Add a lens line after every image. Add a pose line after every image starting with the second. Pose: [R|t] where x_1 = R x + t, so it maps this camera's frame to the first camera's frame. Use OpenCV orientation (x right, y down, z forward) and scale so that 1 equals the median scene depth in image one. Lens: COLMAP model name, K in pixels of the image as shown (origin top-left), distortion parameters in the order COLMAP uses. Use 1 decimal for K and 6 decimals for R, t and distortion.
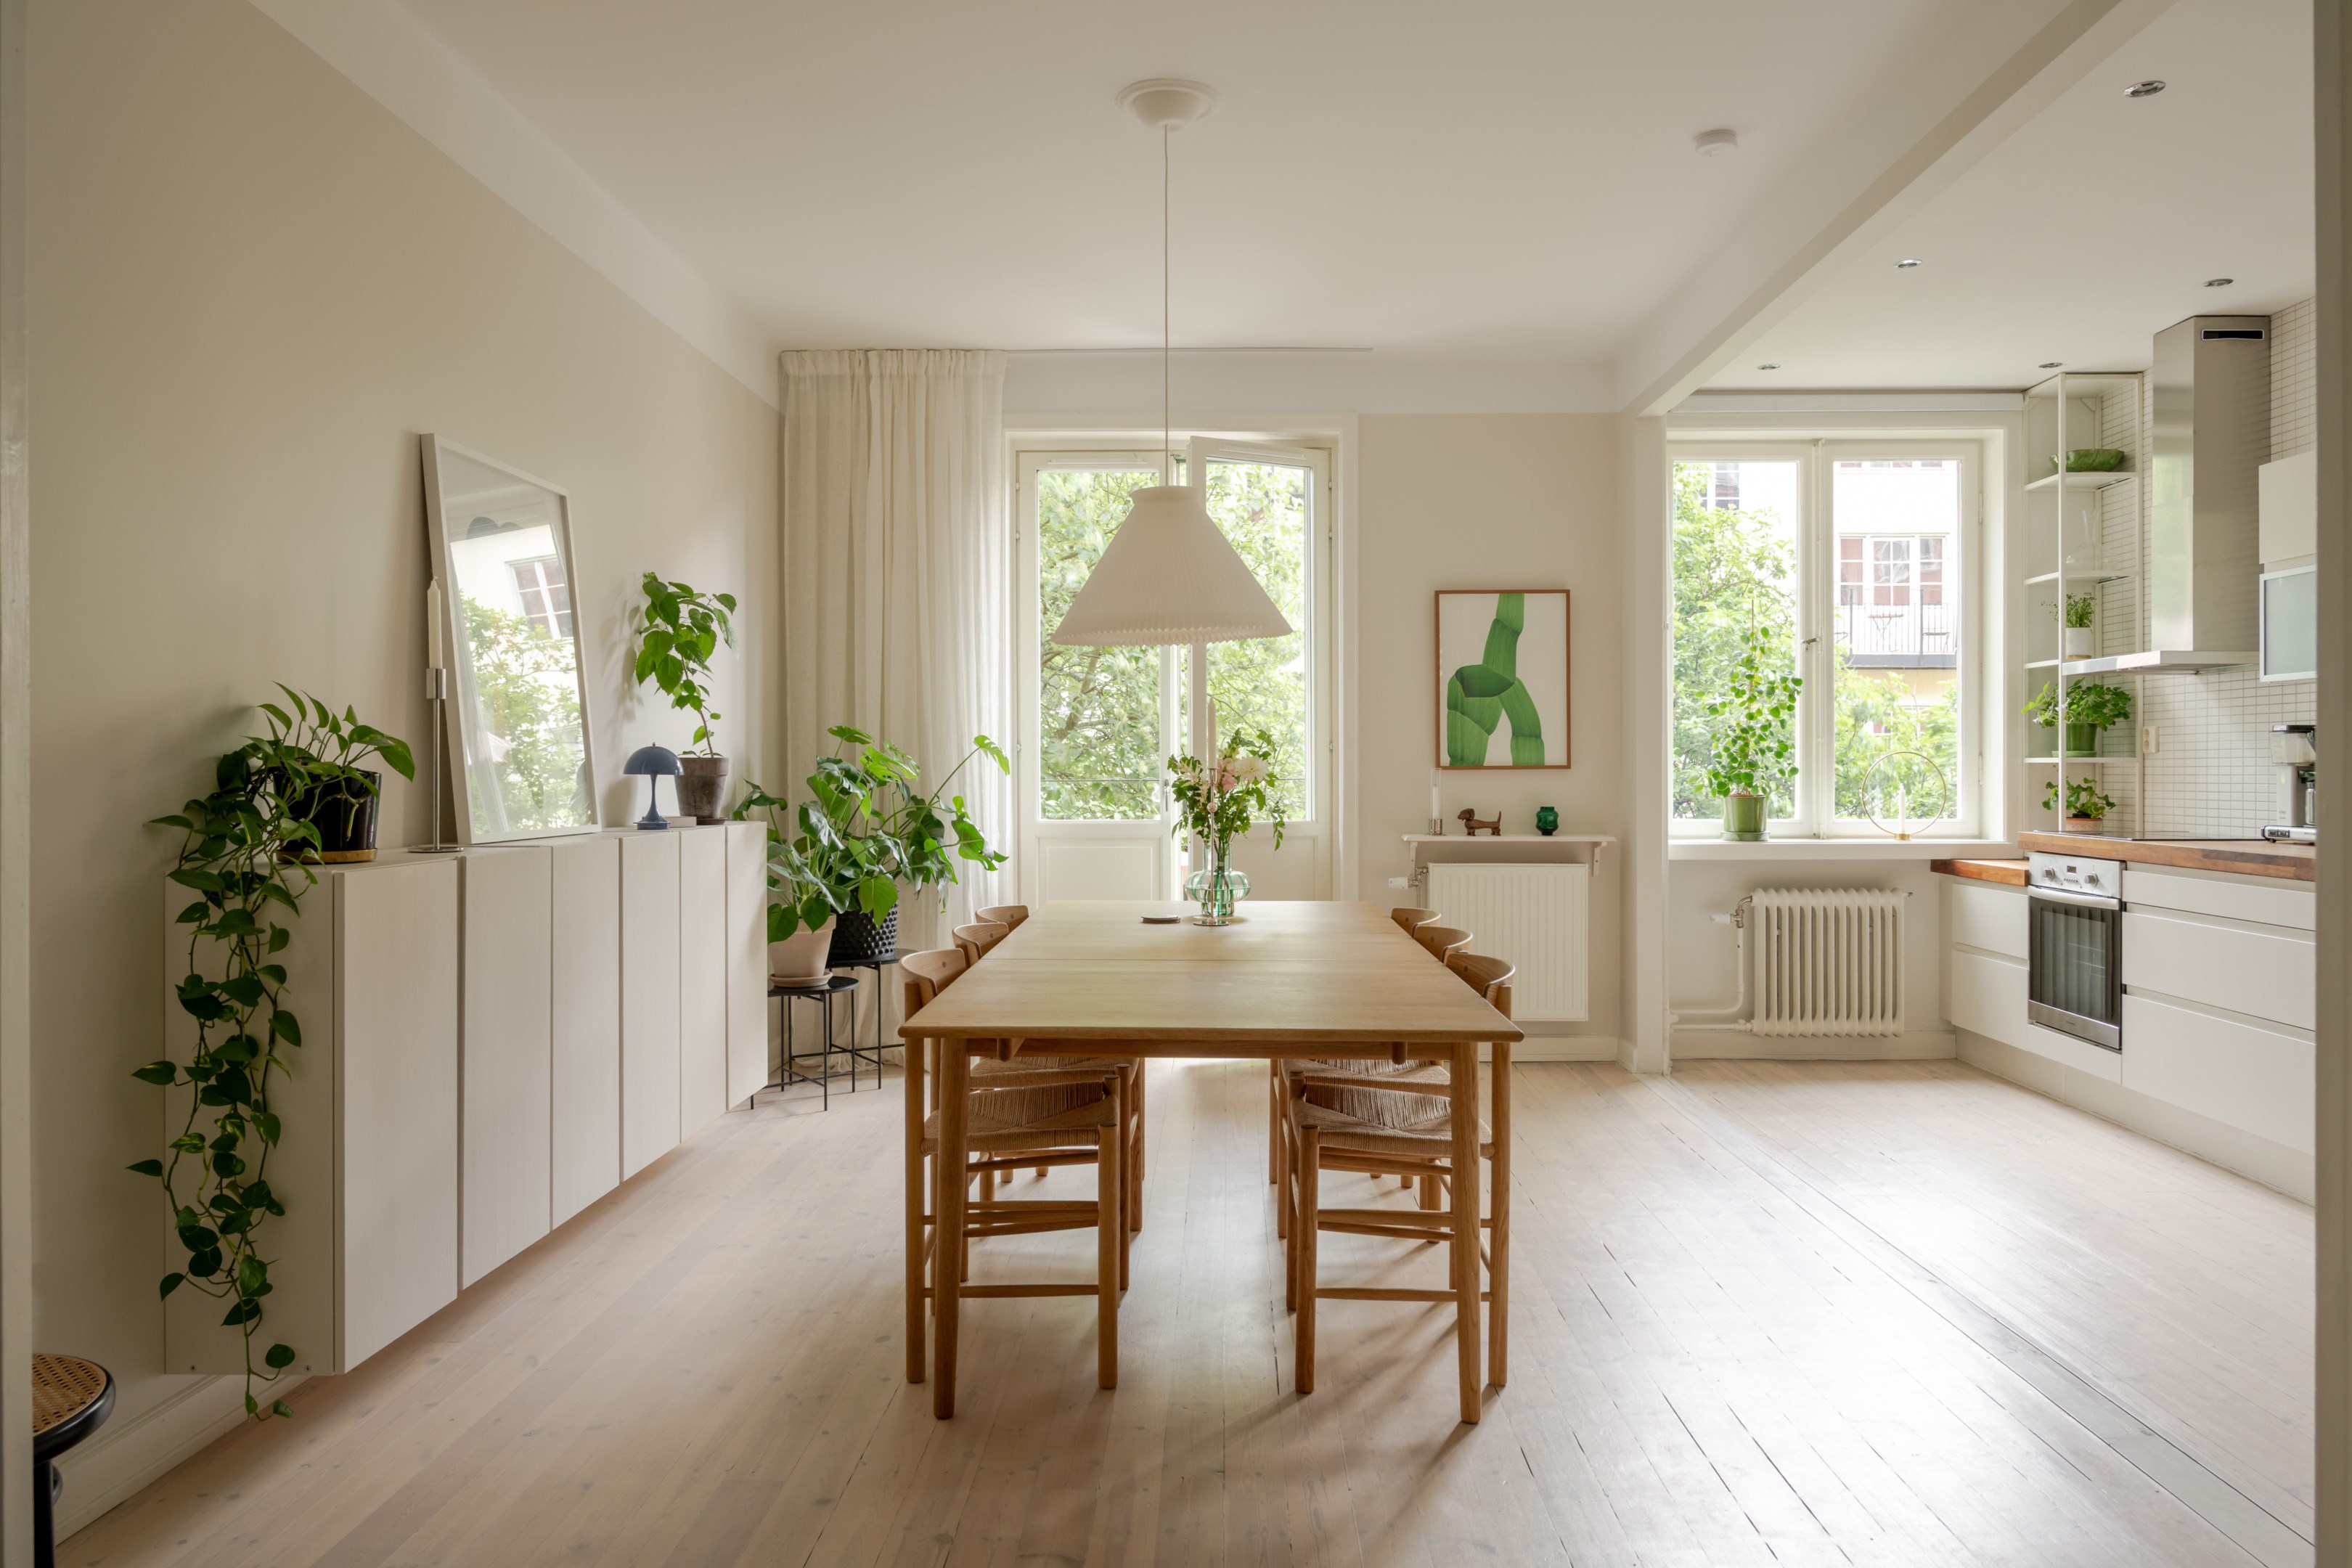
lens RADIAL K [[1608.1, 0, 1208.7], [0, 1608.1, 768.3], [0, 0, 1]] dist [-0.001539, 0.001275]
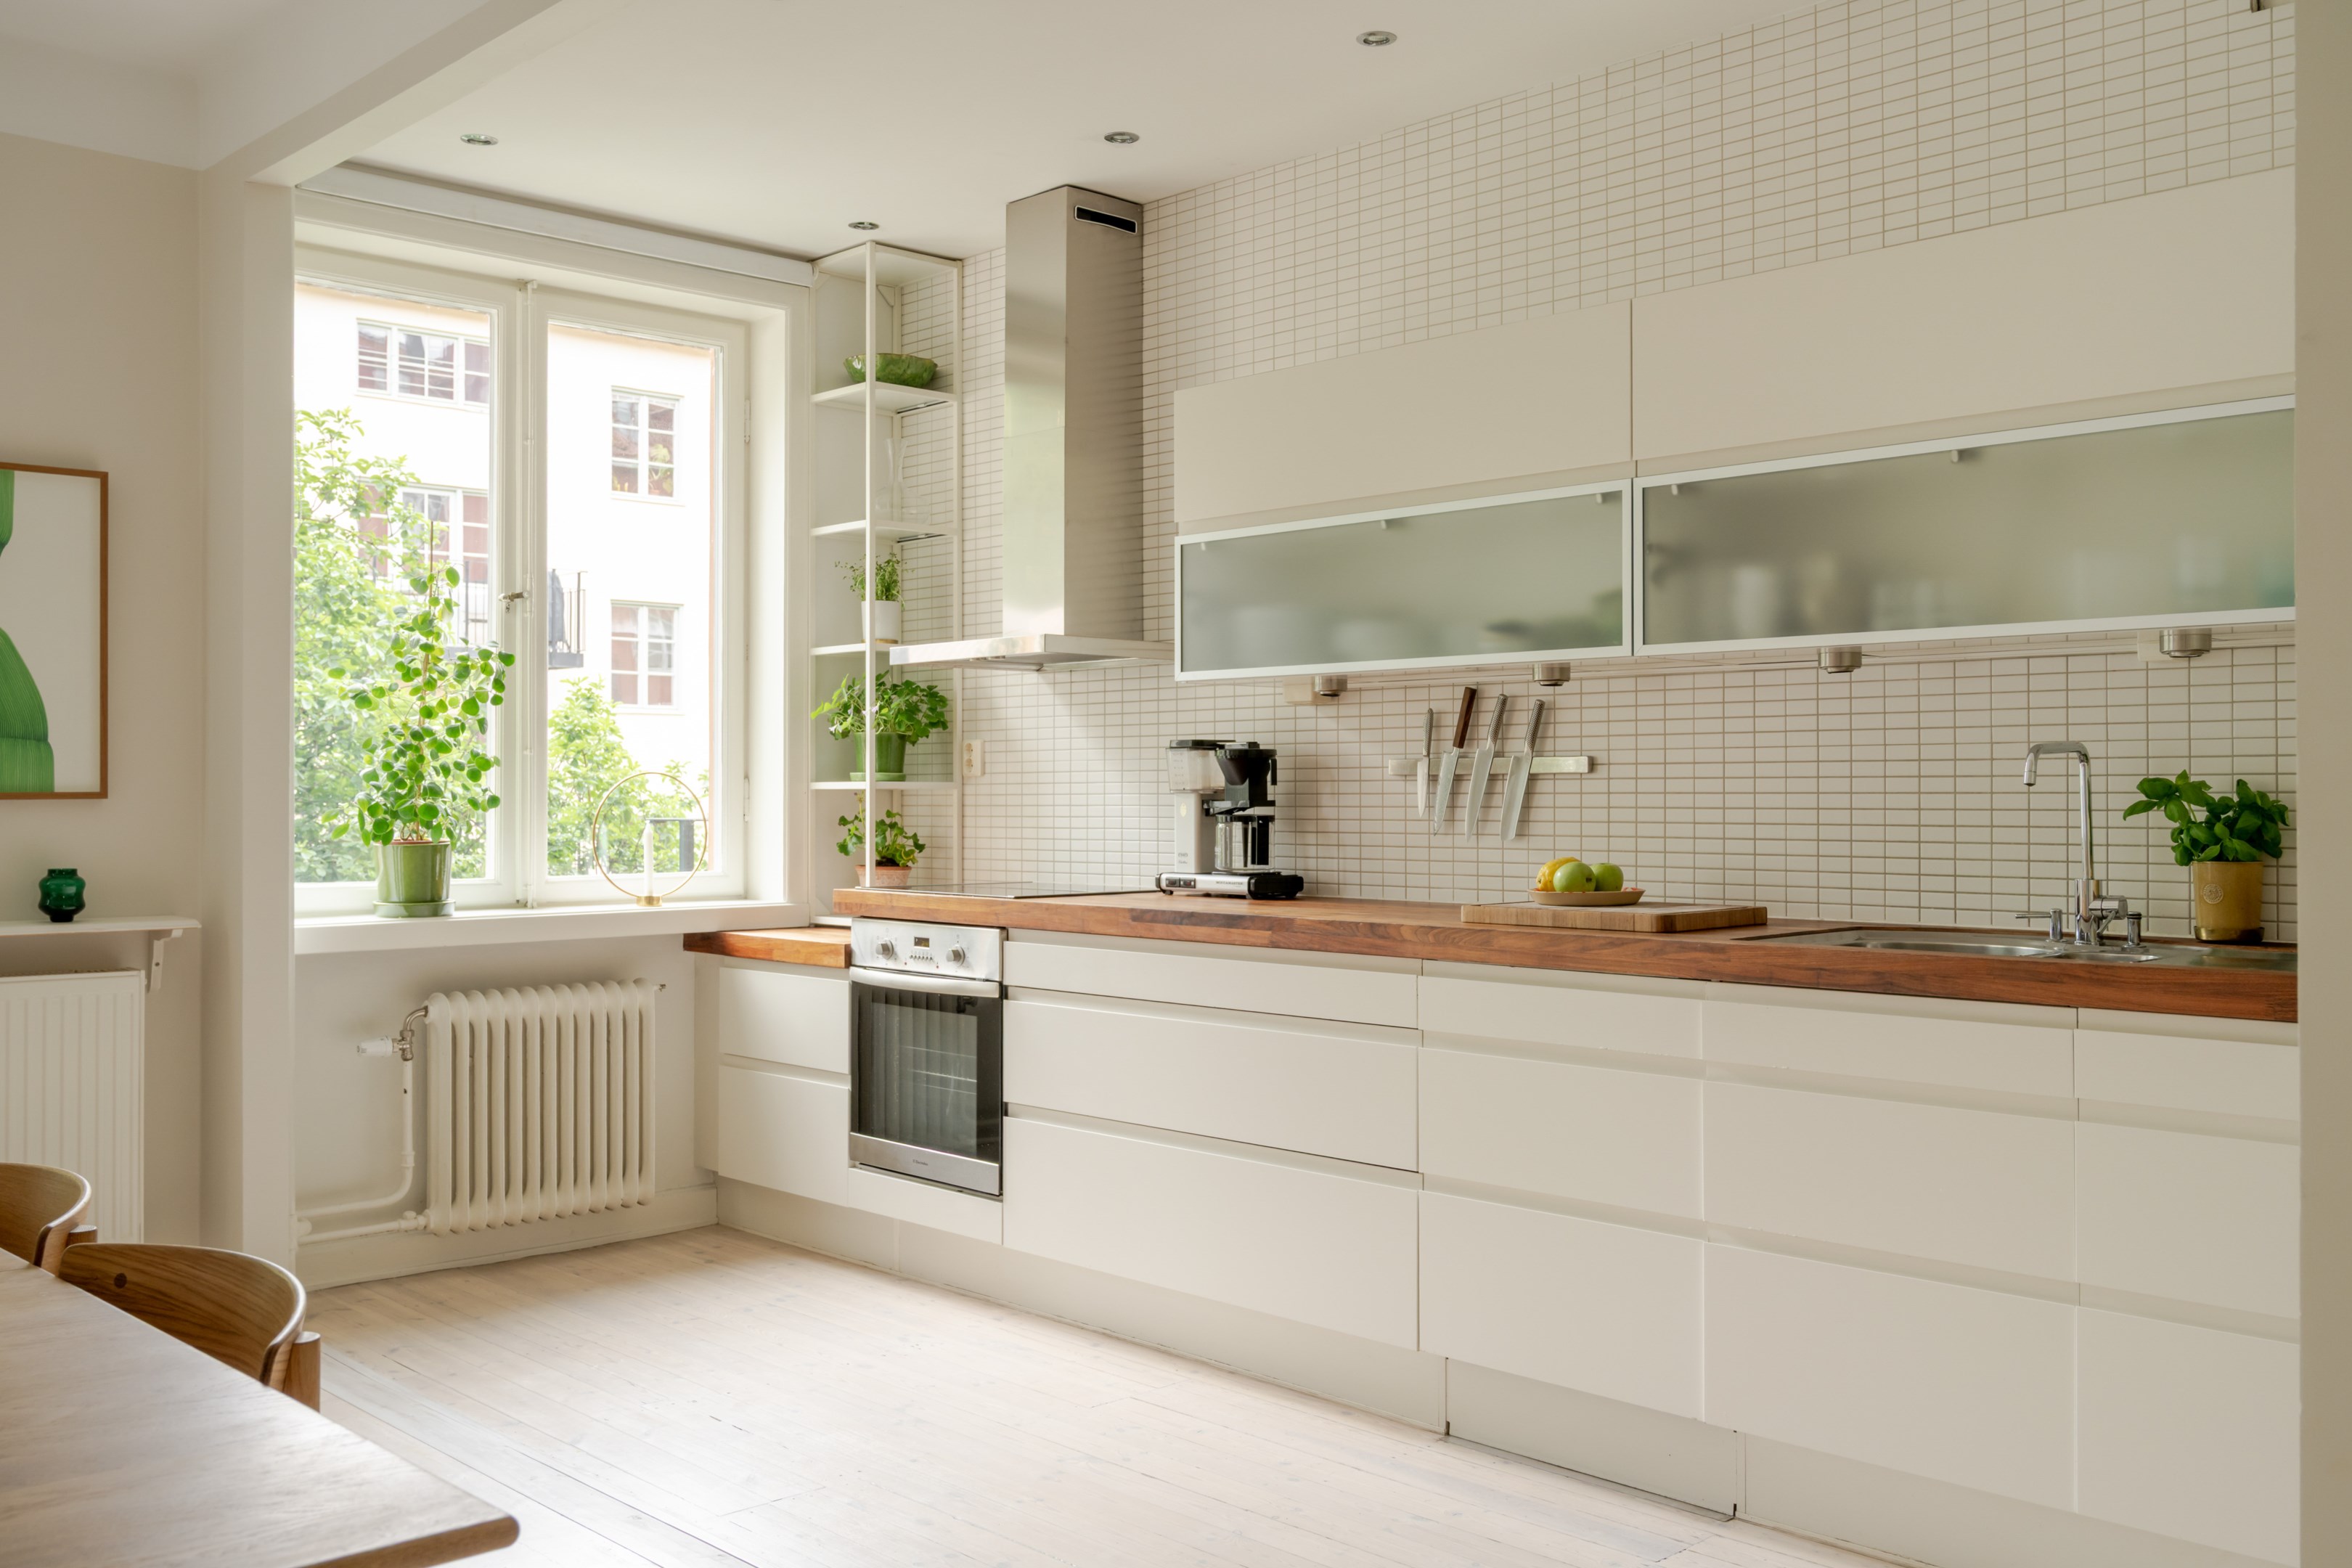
lens RADIAL K [[2091.4, 0, 1229.6], [0, 2091.4, 773.1], [0, 0, 1]] dist [-0.003853, 0.003048]
pose [[0.704227, 0.007356, 0.709937, -0.012890], [0.000902, 0.999936, -0.011256, 0.000055], [-0.709975, 0.008567, 0.704175, 0.241307]]
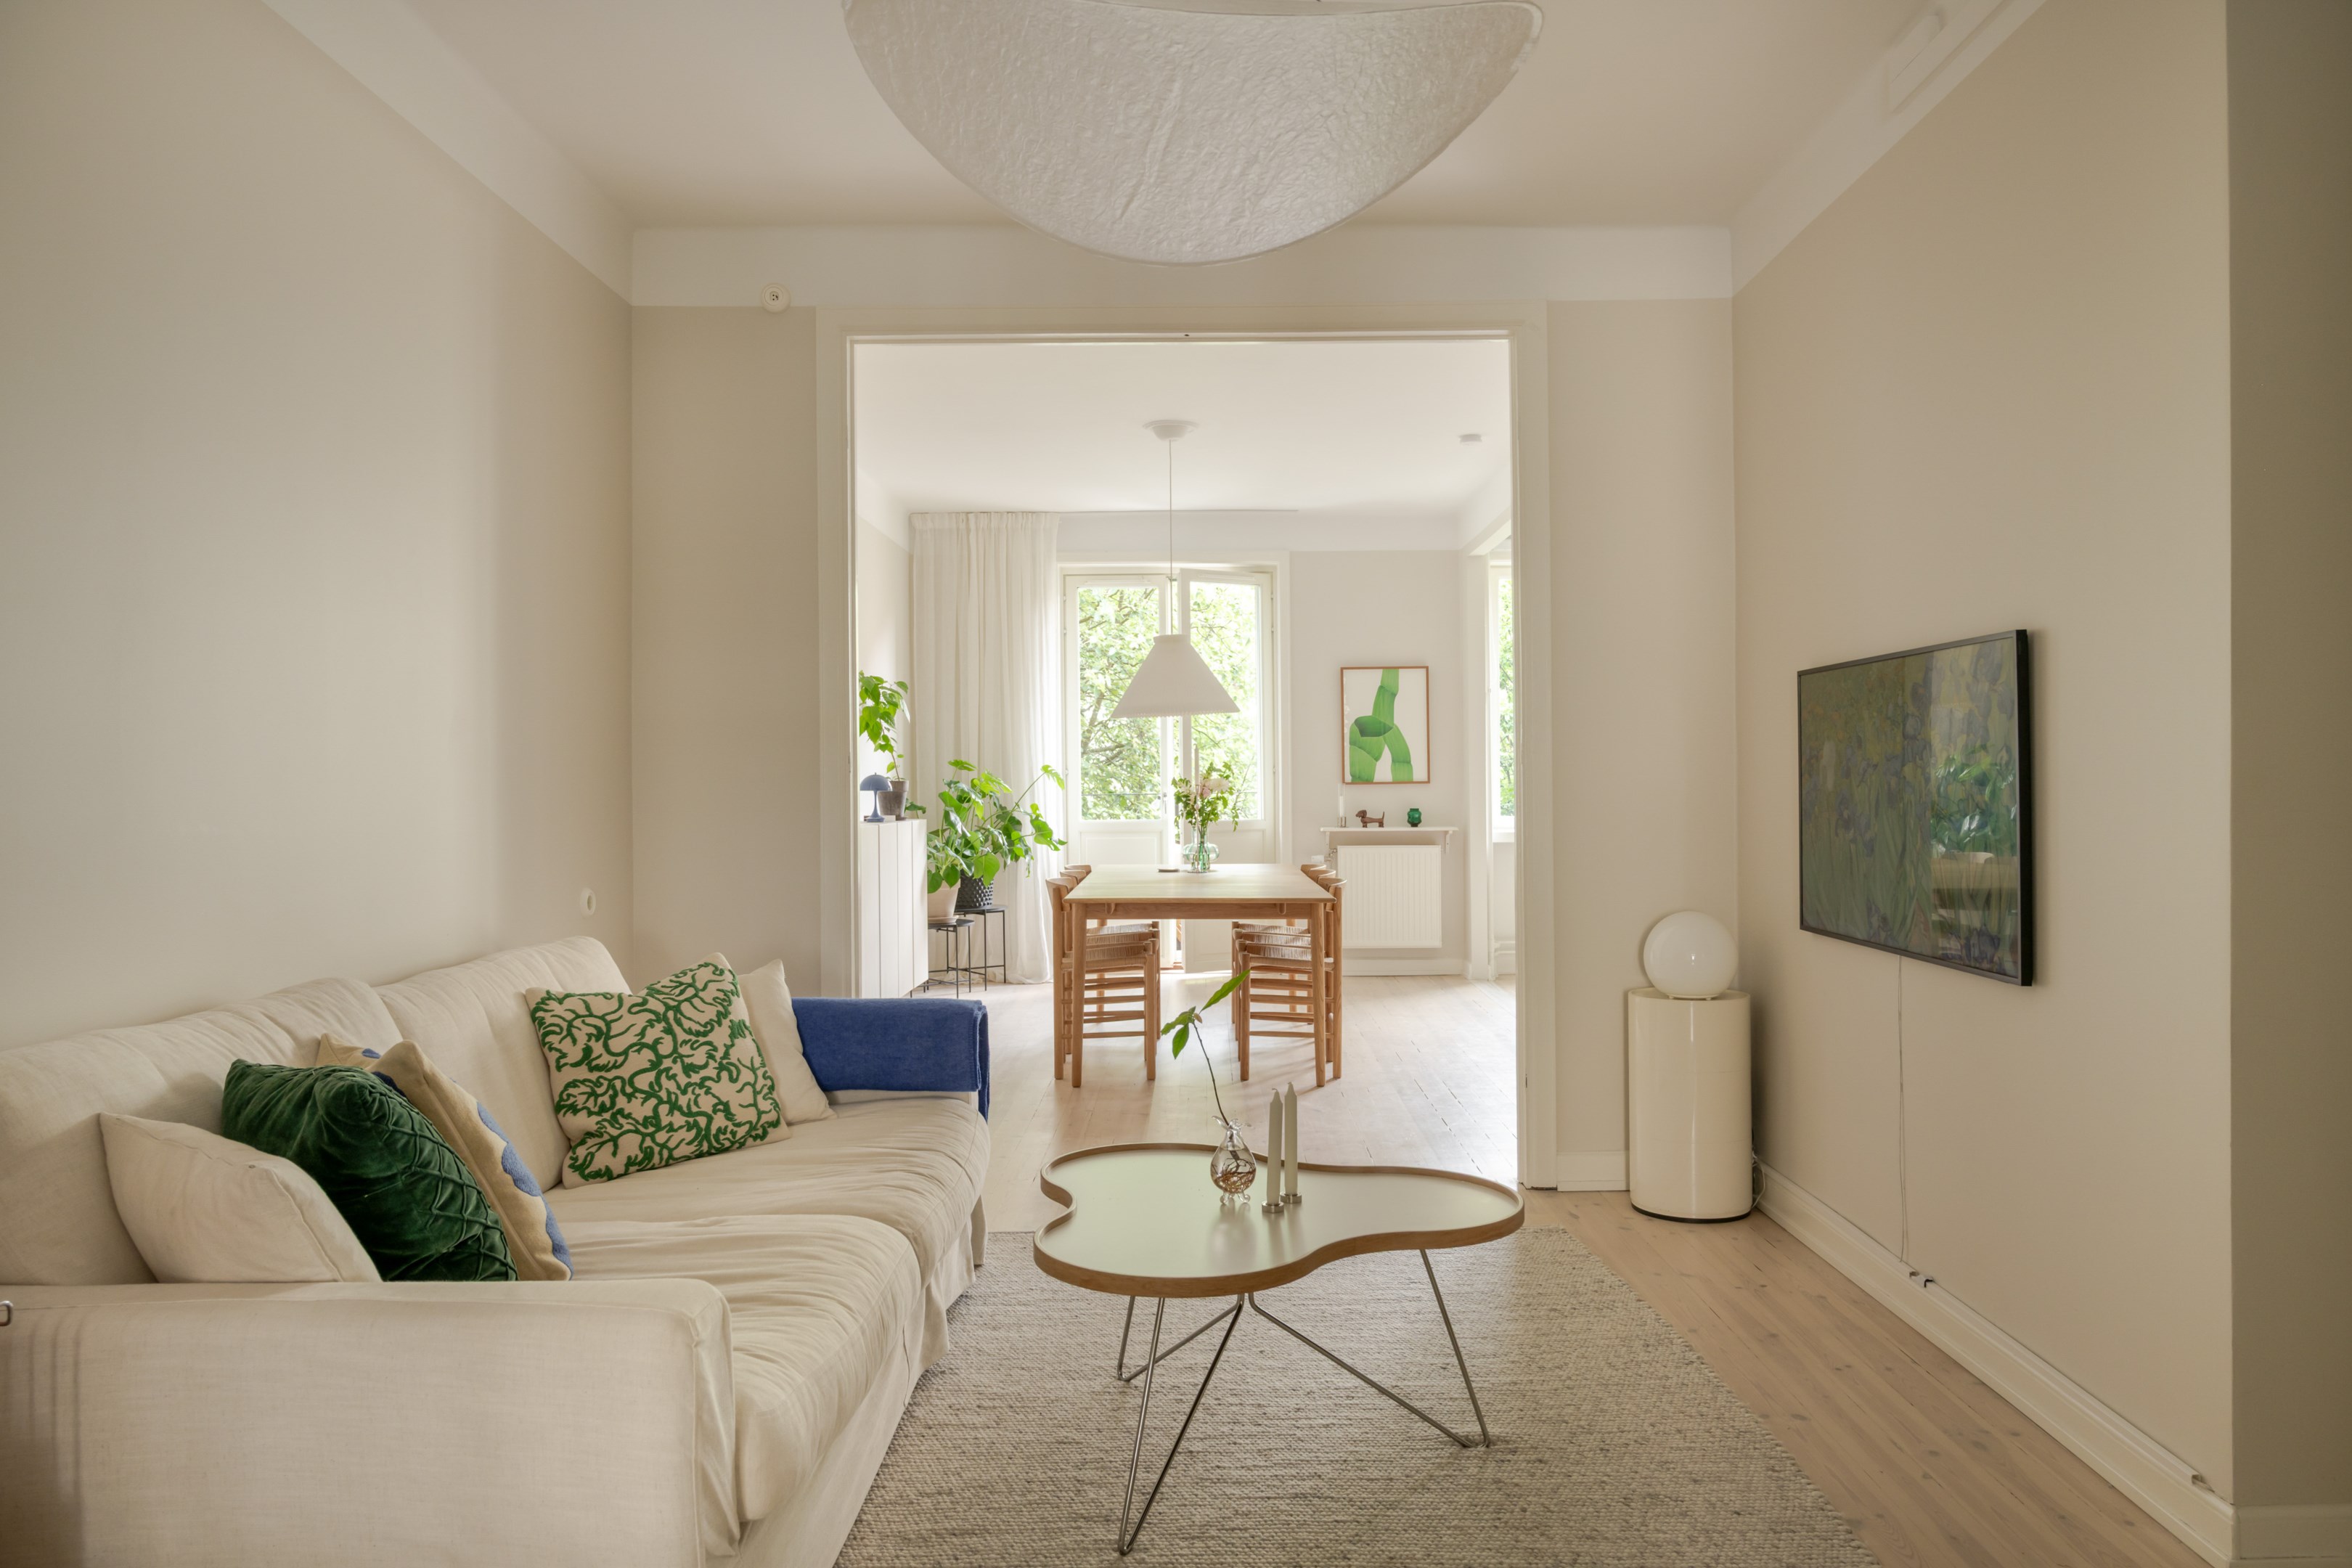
lens RADIAL K [[1642.4, 0, 1214.8], [0, 1642.4, 777.8], [0, 0, 1]] dist [-0.003880, 0.003635]
pose [[0.999820, -0.007567, 0.017371, -0.007300], [0.007647, 0.999960, -0.004539, 0.000574], [-0.017336, 0.004671, 0.999839, -0.601940]]
